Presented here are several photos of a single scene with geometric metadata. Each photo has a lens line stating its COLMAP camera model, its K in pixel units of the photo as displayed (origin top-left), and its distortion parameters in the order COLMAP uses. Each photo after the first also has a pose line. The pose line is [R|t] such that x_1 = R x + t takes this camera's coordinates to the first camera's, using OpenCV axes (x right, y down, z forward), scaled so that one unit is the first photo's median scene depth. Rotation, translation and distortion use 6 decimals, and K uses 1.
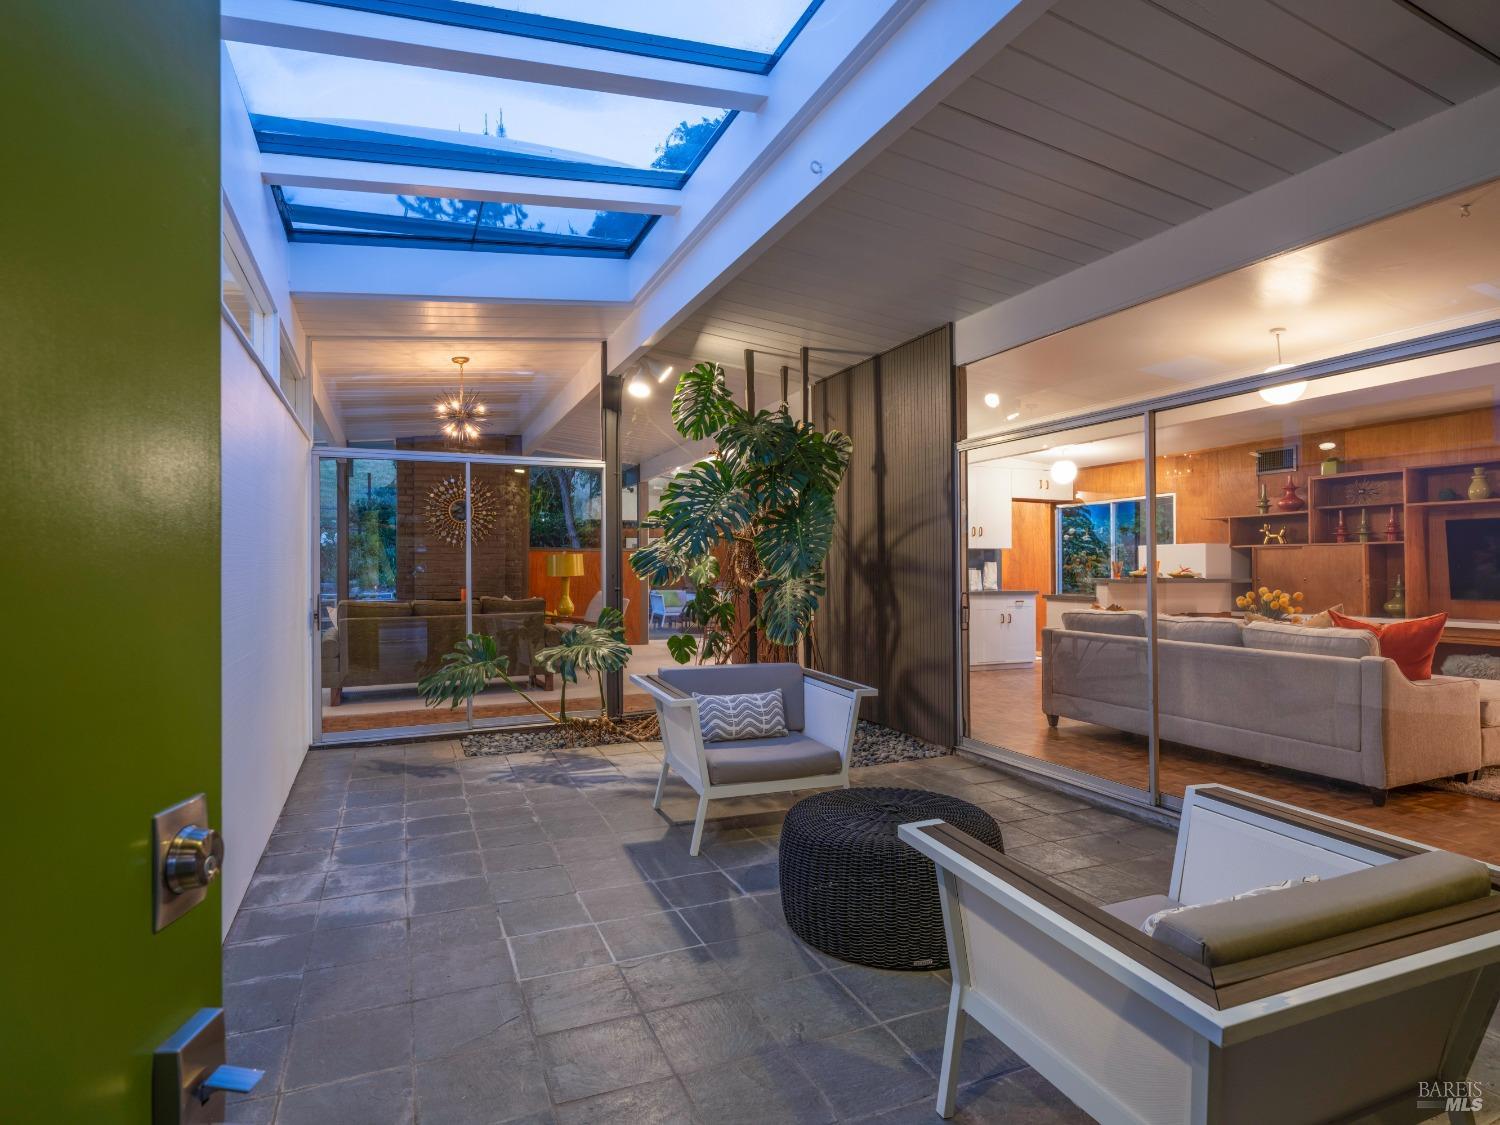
lens RADIAL K [[800.0, 0, 750.0], [0, 800.0, 562.5], [0, 0, 1]] dist [0.002254, -0.004414]
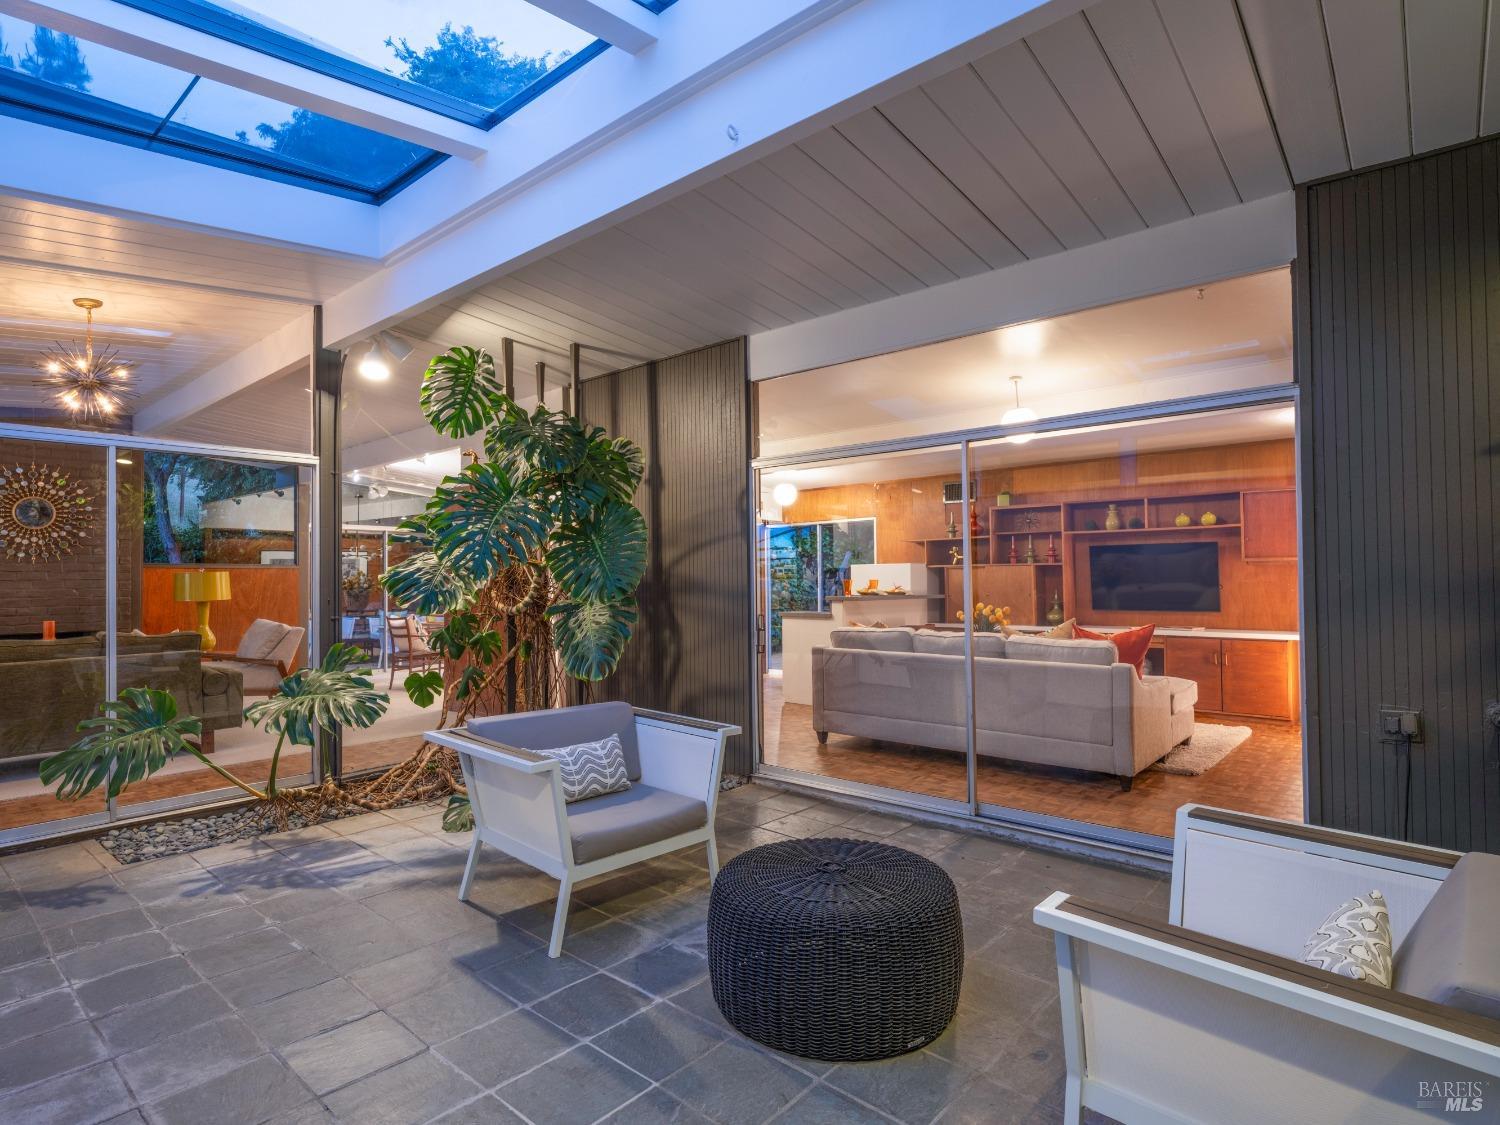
lens RADIAL K [[800.0, 0, 750.0], [0, 800.0, 562.5], [0, 0, 1]] dist [0.002254, -0.004414]
pose [[0.904464, 0.005139, 0.426520, -0.153583], [0.003183, 0.999818, -0.018796, -0.006804], [-0.426539, 0.018358, 0.904283, 0.124331]]
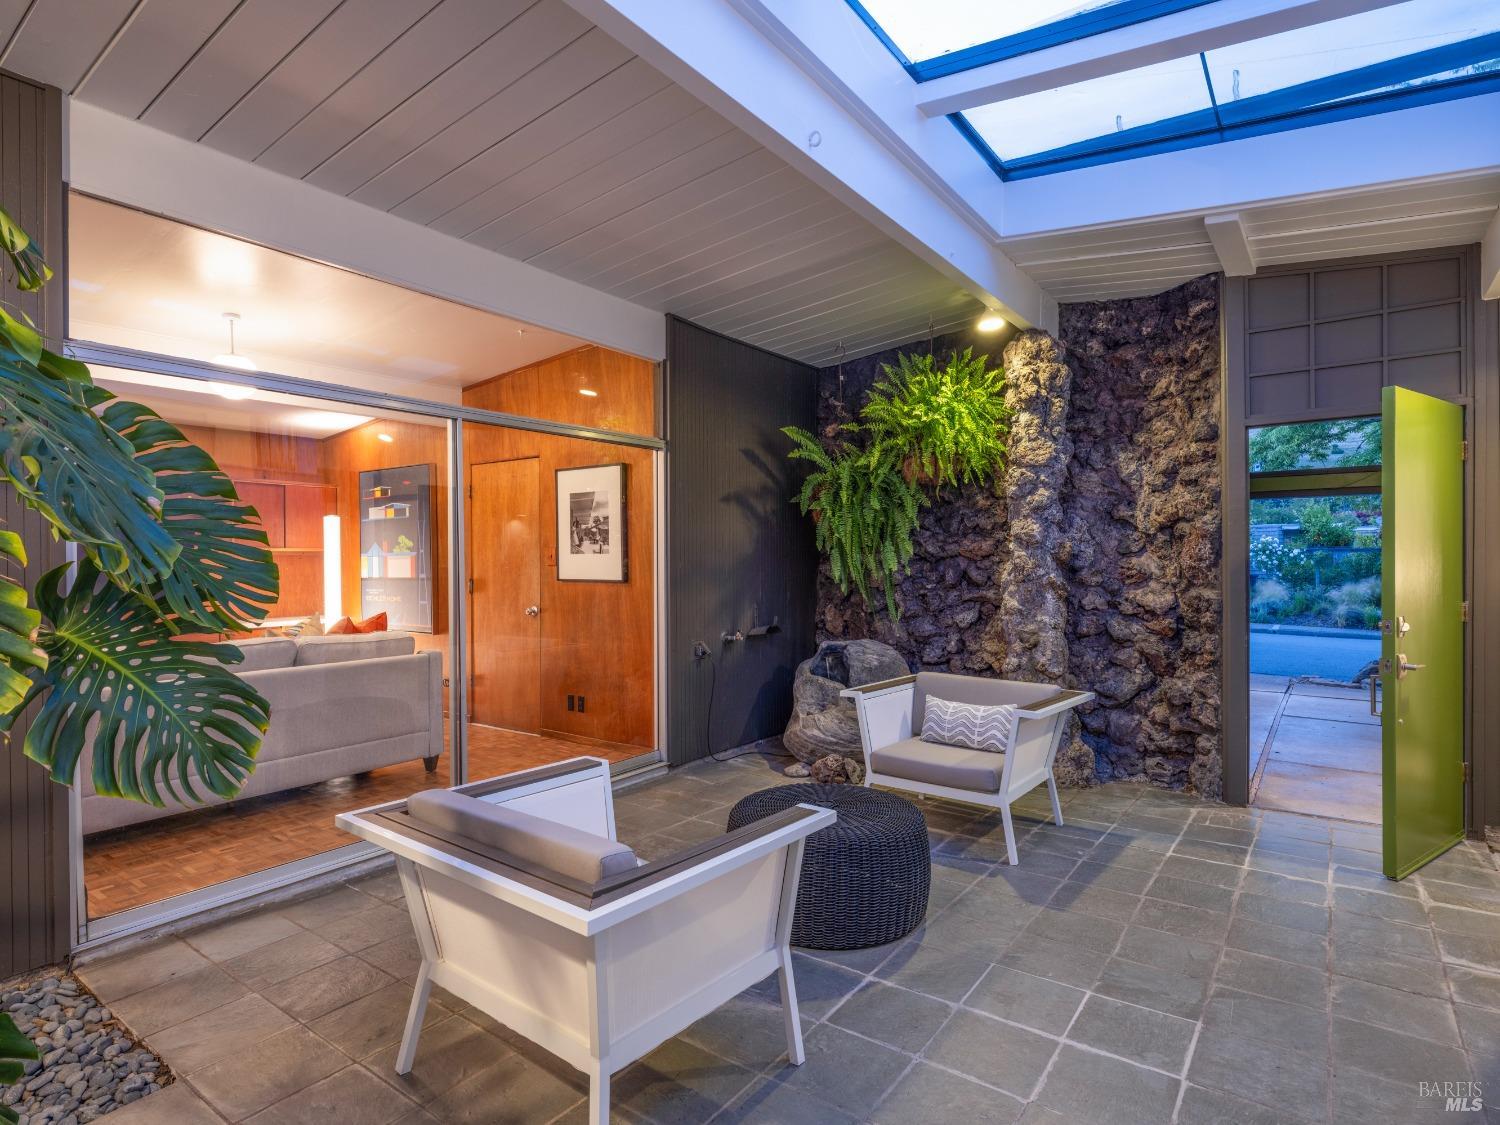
lens RADIAL K [[800.0, 0, 750.0], [0, 800.0, 562.5], [0, 0, 1]] dist [0.002254, -0.004414]
pose [[-0.507064, 0.001476, 0.861907, -0.376933], [0.003366, 0.999994, 0.000268, -0.009924], [-0.861902, 0.003037, -0.507066, 0.874399]]
